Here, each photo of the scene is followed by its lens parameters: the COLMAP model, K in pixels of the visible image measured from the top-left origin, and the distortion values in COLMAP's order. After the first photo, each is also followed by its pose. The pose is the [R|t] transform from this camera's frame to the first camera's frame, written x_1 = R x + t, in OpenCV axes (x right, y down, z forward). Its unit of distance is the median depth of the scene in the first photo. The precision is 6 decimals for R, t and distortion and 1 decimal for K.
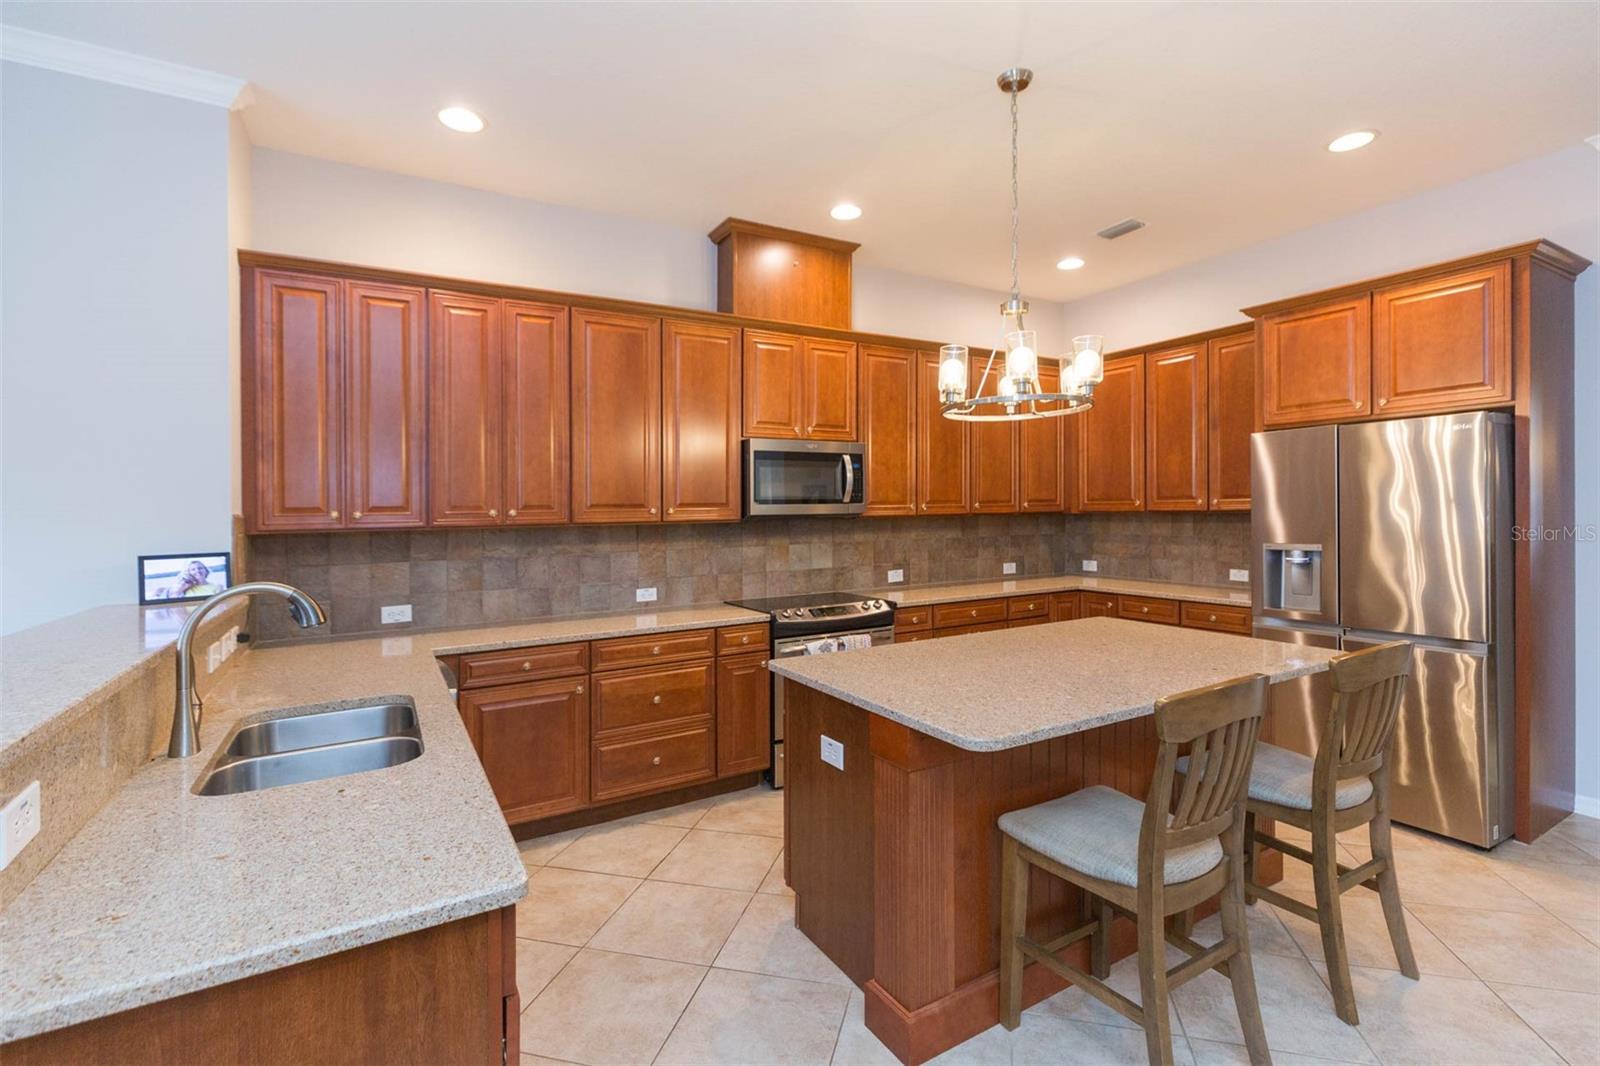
lens RADIAL K [[719.6, 0, 801.0], [0, 719.6, 507.4], [0, 0, 1]] dist [0.003955, -0.000068]
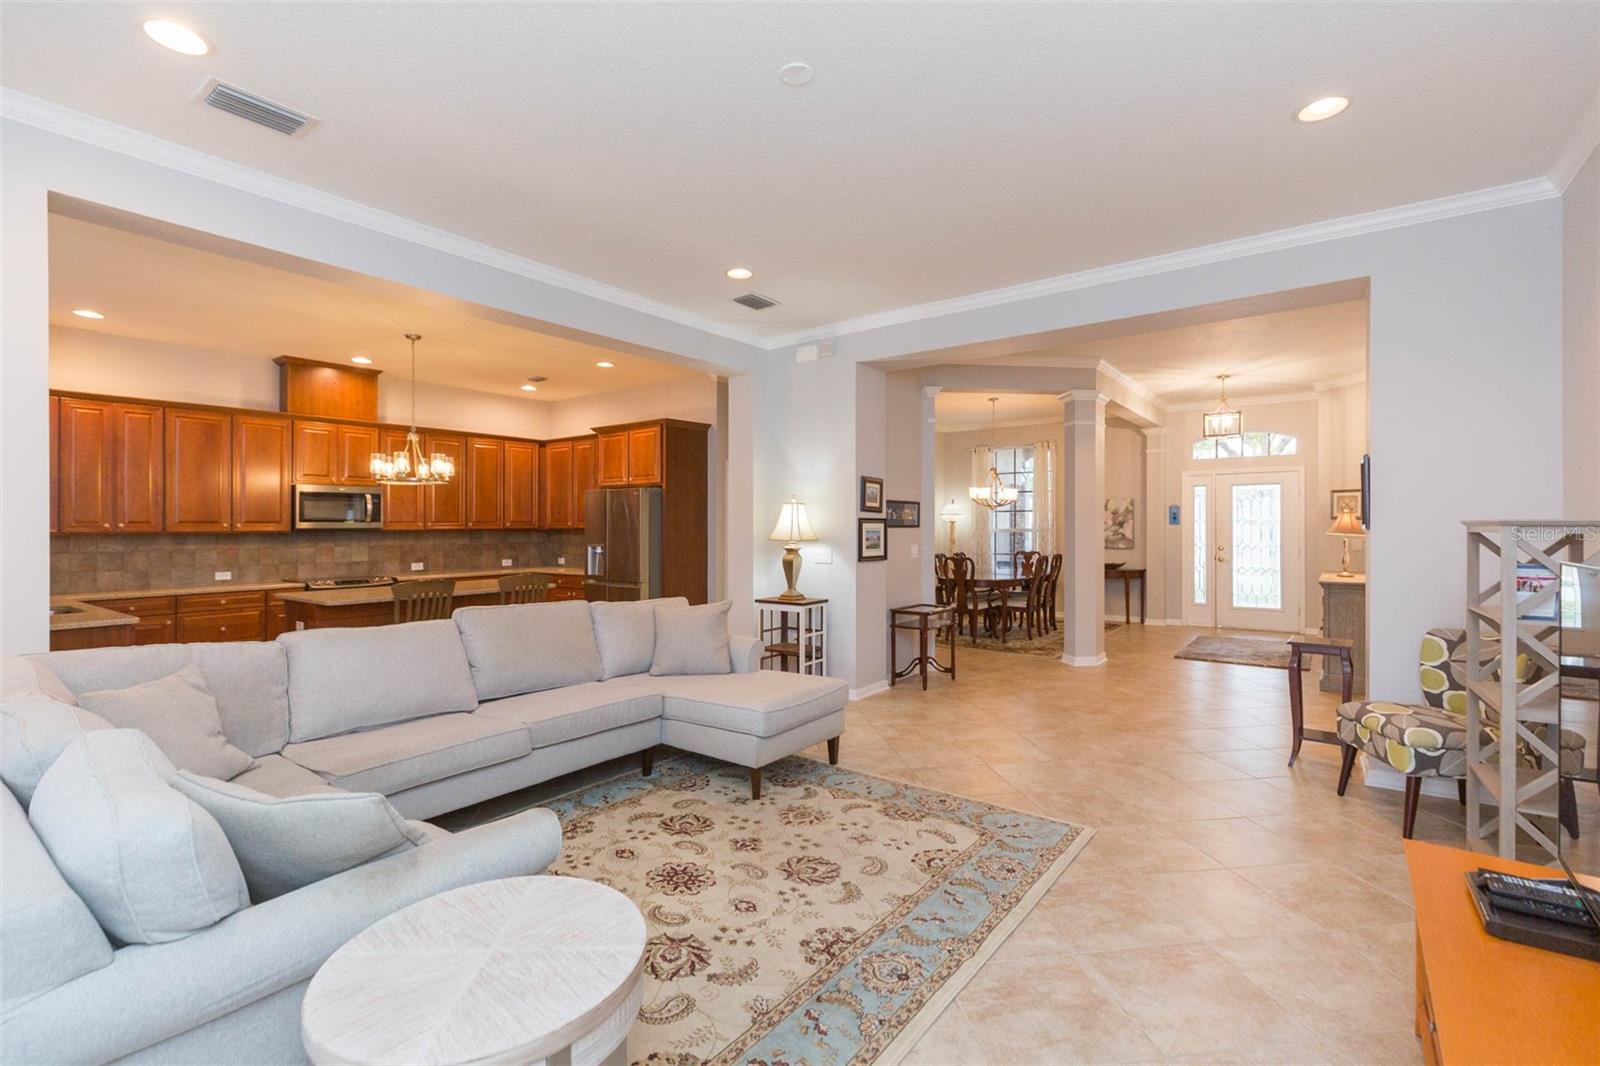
lens RADIAL K [[719.6, 0, 811.3], [0, 719.6, 527.5], [0, 0, 1]] dist [0.003955, -0.000068]
pose [[0.918229, 0.007686, 0.395975, 0.389592], [-0.008127, 0.999967, -0.000565, -0.000262], [-0.395966, -0.002699, 0.918261, -1.118030]]
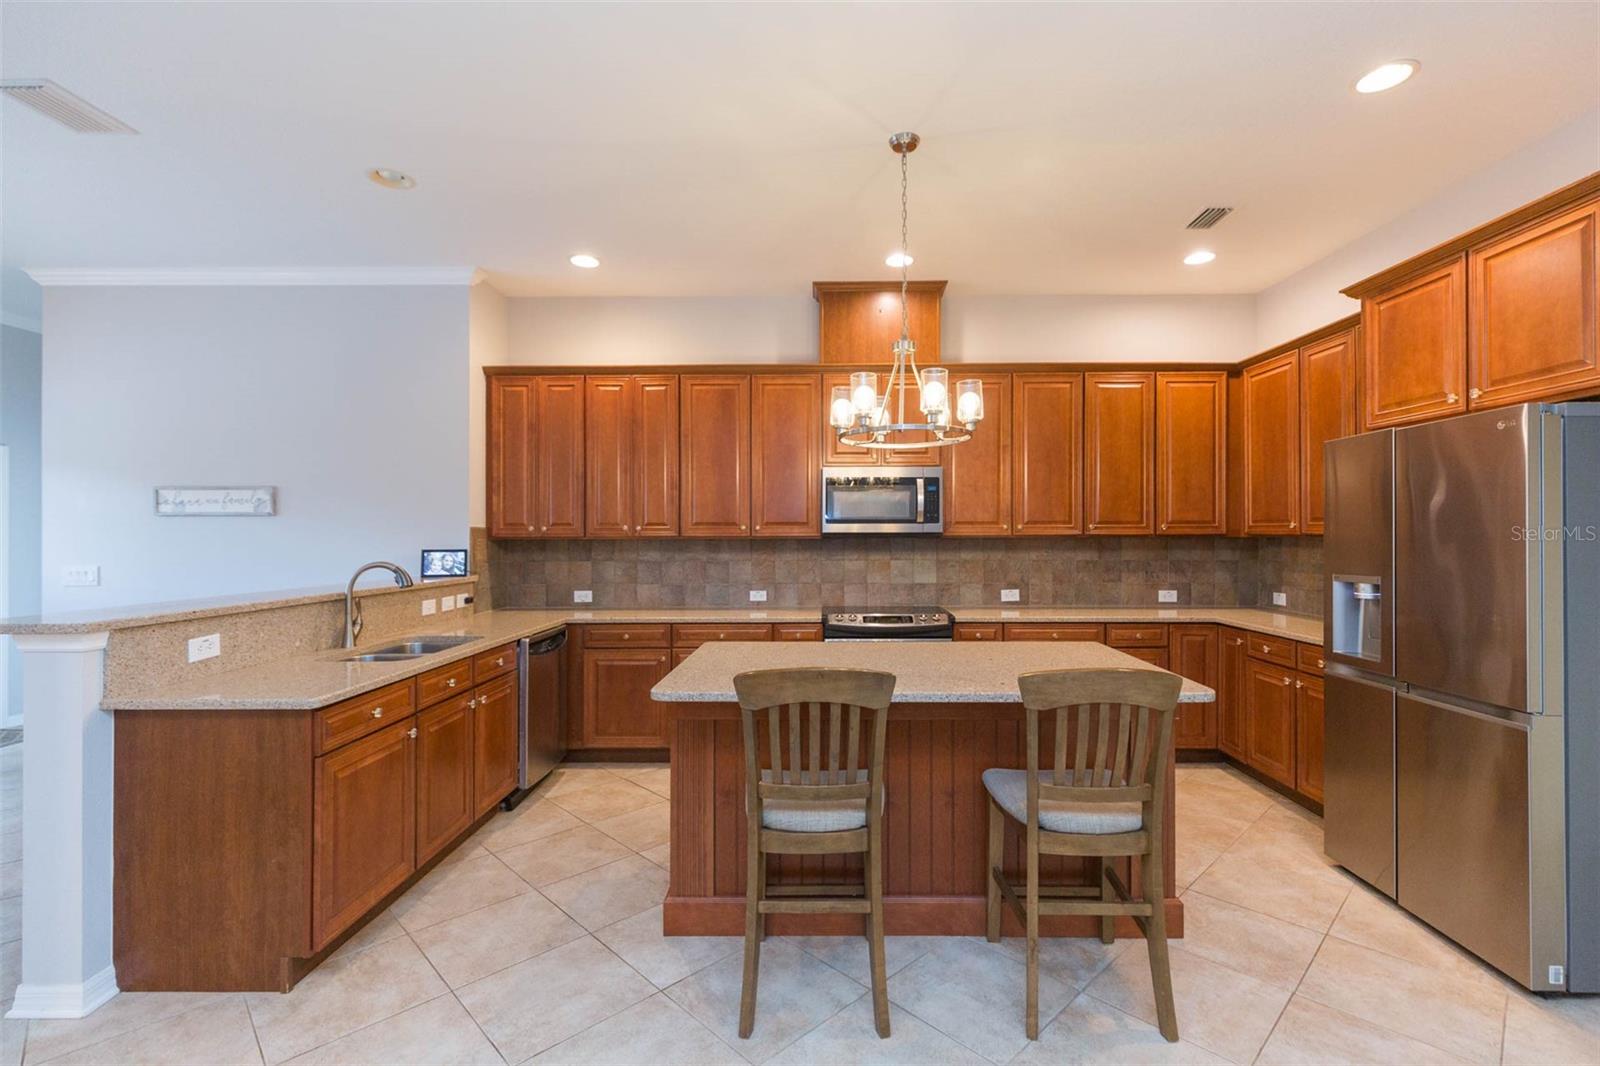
lens RADIAL K [[719.6, 0, 816.1], [0, 719.6, 526.2], [0, 0, 1]] dist [0.003955, -0.000068]
pose [[0.857184, 0.007647, -0.514954, 0.532498], [-0.009132, 0.999958, -0.000352, 0.000741], [0.514929, 0.005004, 0.857218, -0.014953]]
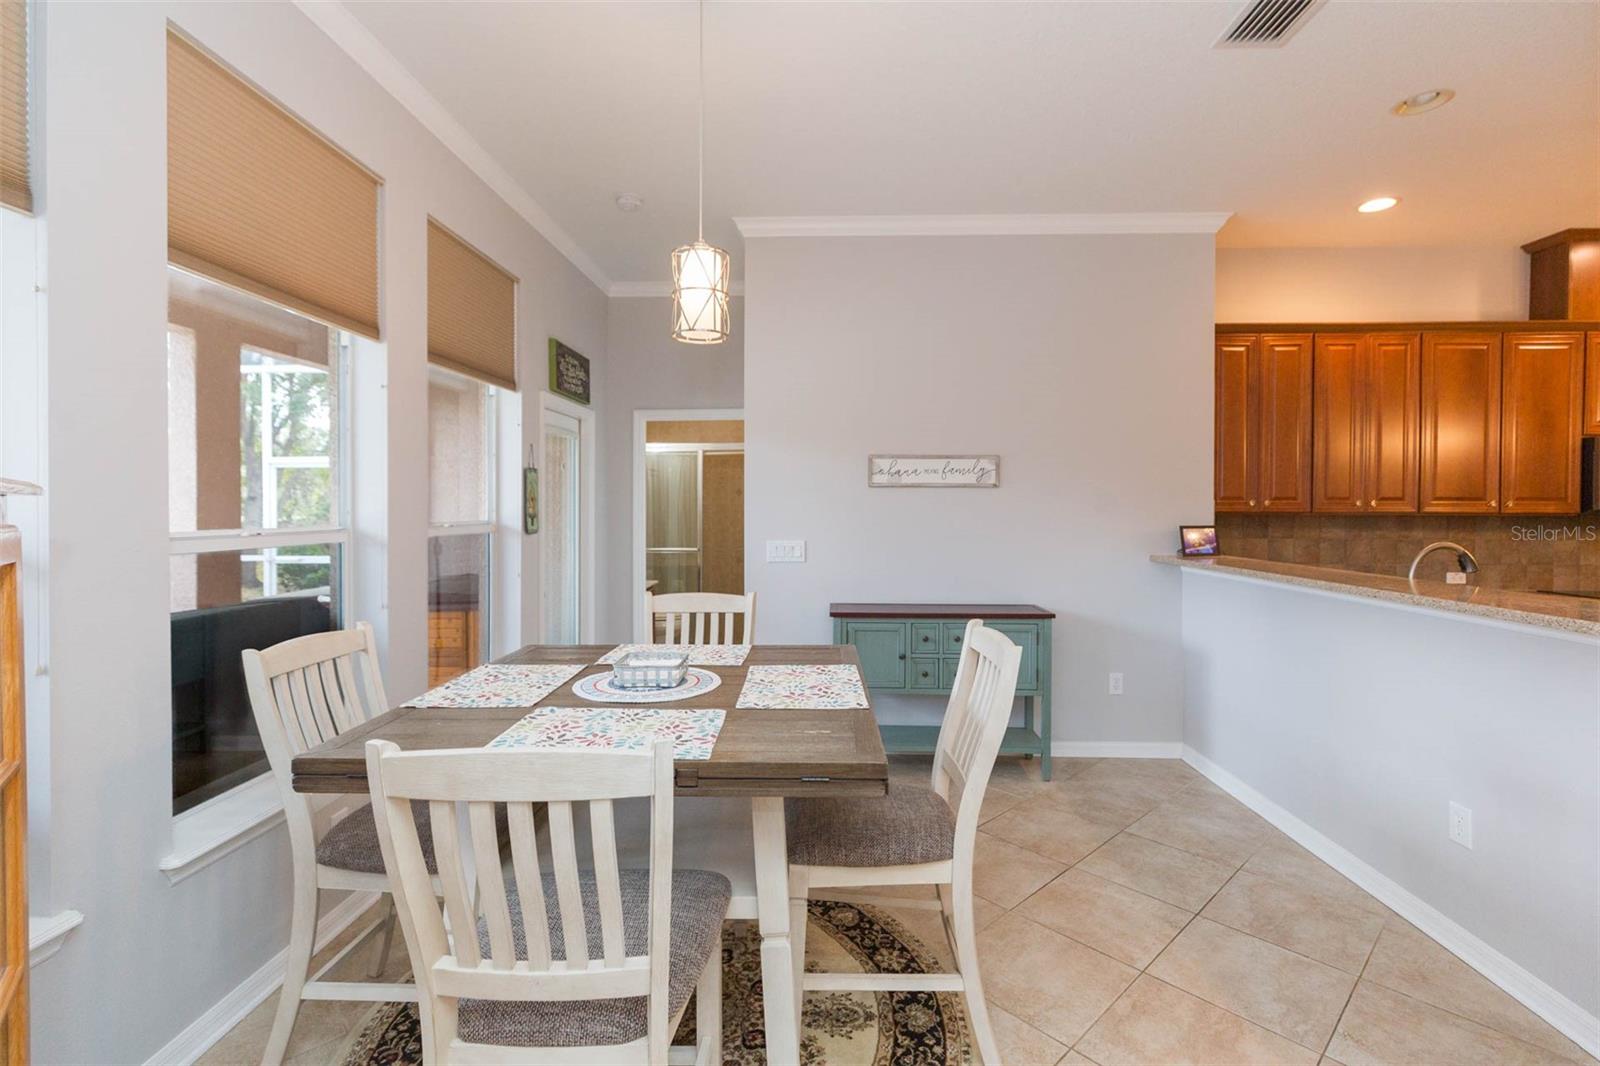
lens RADIAL K [[719.6, 0, 817.6], [0, 719.6, 497.2], [0, 0, 1]] dist [0.003955, -0.000068]
pose [[0.848866, 0.013580, -0.528433, -0.486422], [-0.014780, 0.999889, 0.001953, 0.007944], [0.528401, 0.006153, 0.848973, -0.504542]]
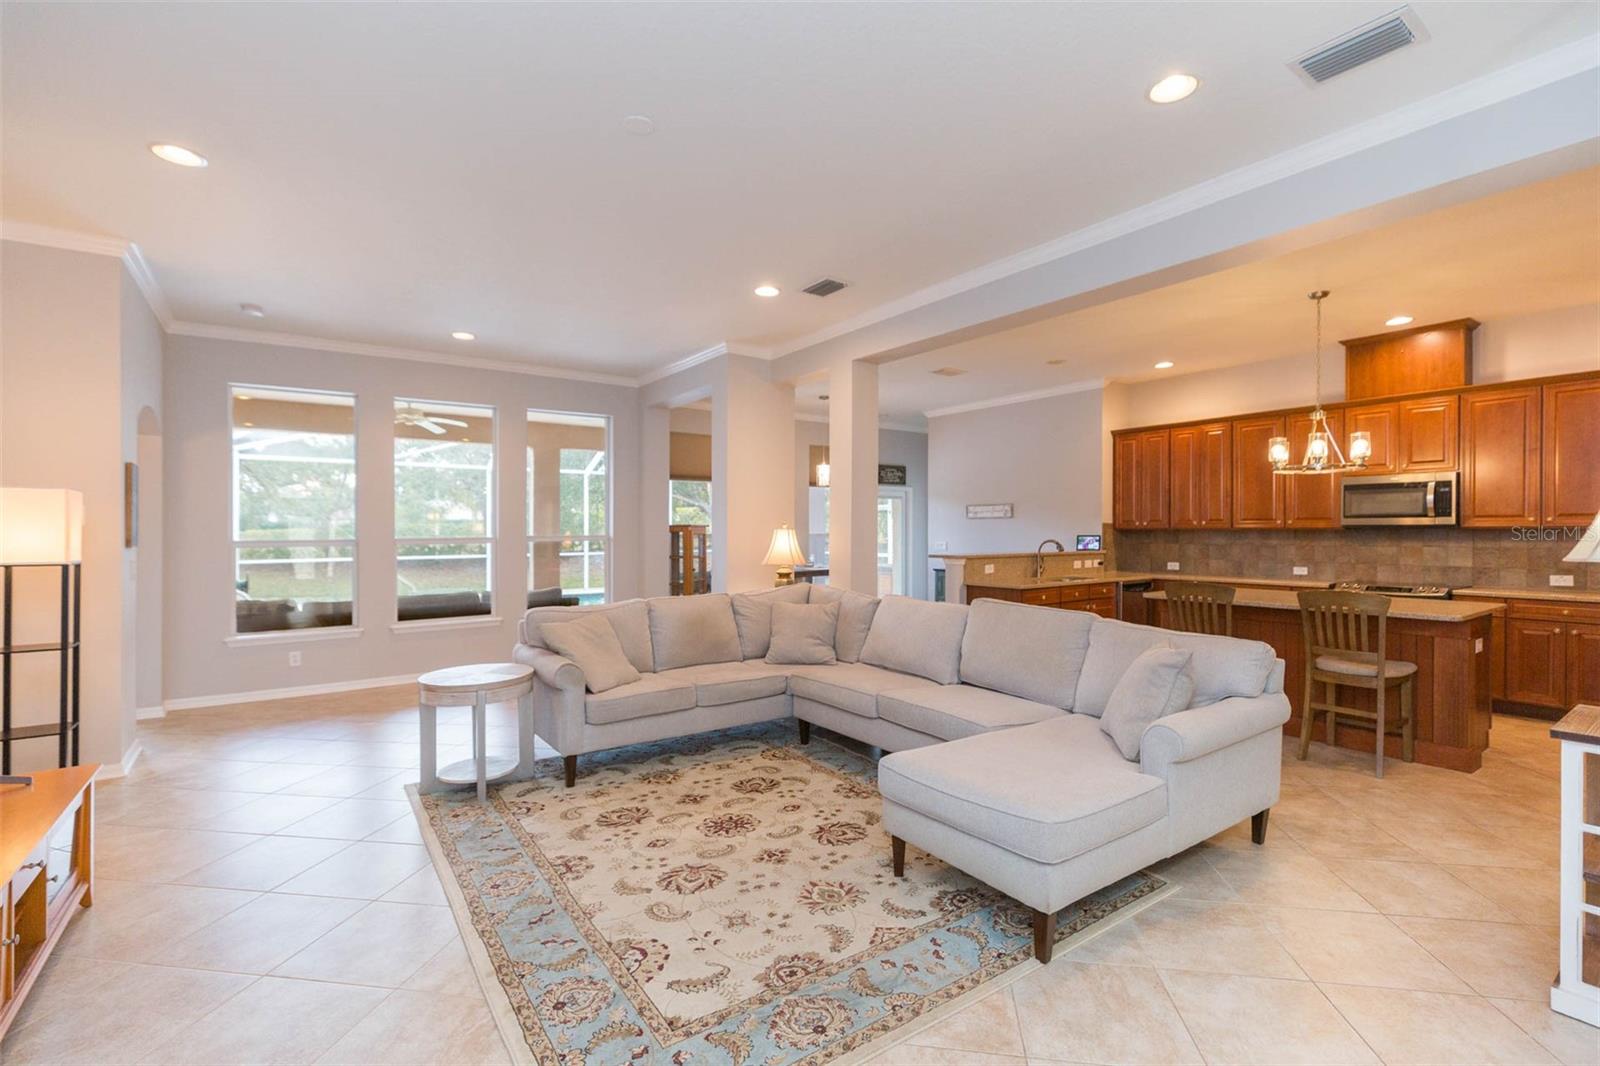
lens RADIAL K [[719.6, 0, 807.1], [0, 719.6, 542.0], [0, 0, 1]] dist [0.003955, -0.000068]
pose [[0.099933, 0.032251, -0.994471, 1.446095], [0.005692, 0.999440, 0.032984, -0.011520], [0.994978, -0.008957, 0.099693, -0.365215]]
